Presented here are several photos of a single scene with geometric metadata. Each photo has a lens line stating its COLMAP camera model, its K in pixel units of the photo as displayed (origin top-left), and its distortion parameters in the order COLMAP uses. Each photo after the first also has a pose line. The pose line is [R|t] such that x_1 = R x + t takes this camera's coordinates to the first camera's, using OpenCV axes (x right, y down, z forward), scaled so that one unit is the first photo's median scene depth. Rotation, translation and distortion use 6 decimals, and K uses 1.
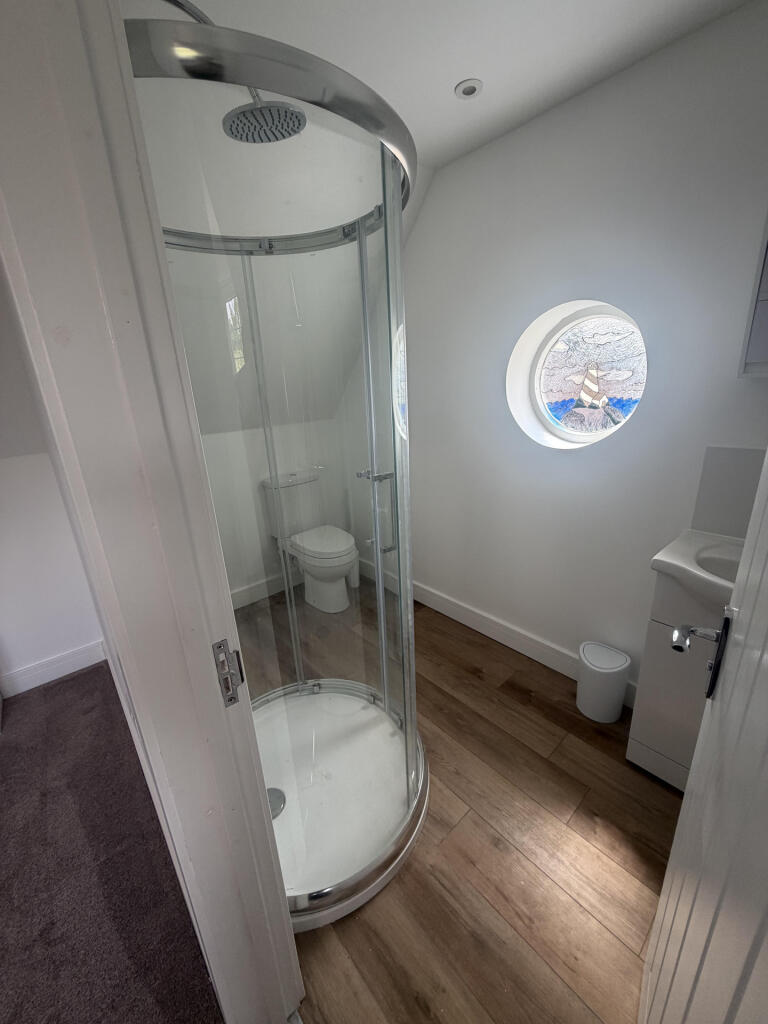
lens RADIAL K [[407.8, 0, 384.0], [0, 407.8, 512.0], [0, 0, 1]] dist [0.000697, 0.000407]
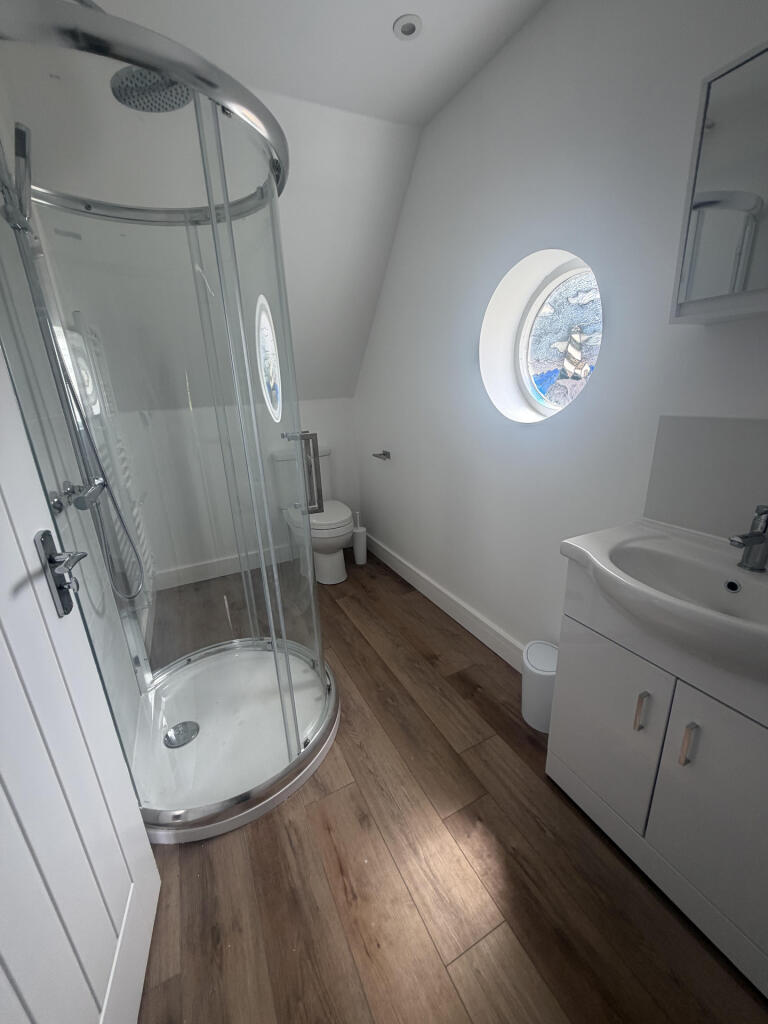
lens RADIAL K [[407.9, 0, 382.1], [0, 407.9, 511.1], [0, 0, 1]] dist [0.000333, 0.000290]
pose [[0.968461, 0.082340, -0.235167, 0.387094], [-0.080071, 0.996604, 0.019199, 0.050921], [0.235949, 0.000237, 0.971765, 0.058087]]
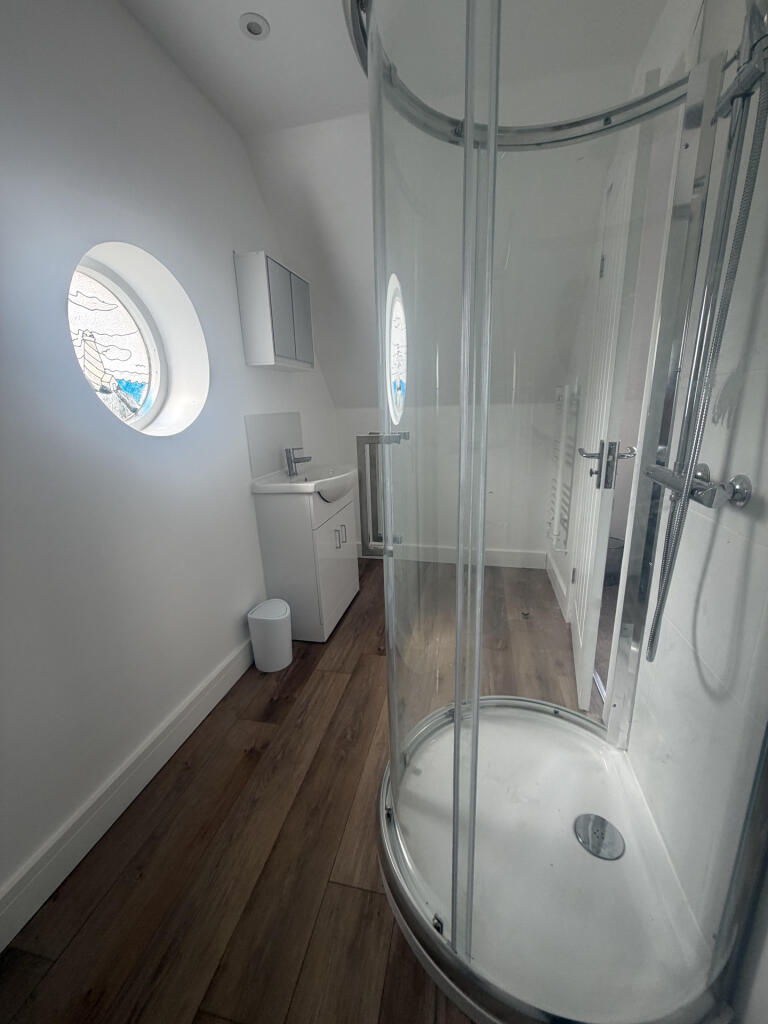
lens RADIAL K [[413.5, 0, 381.0], [0, 413.5, 509.6], [0, 0, 1]] dist [0.015925, 0.000052]
pose [[-0.586719, -0.137630, 0.798010, -0.521522], [0.296728, 0.880372, 0.369997, -0.223711], [-0.753468, 0.453876, -0.475692, 1.236804]]
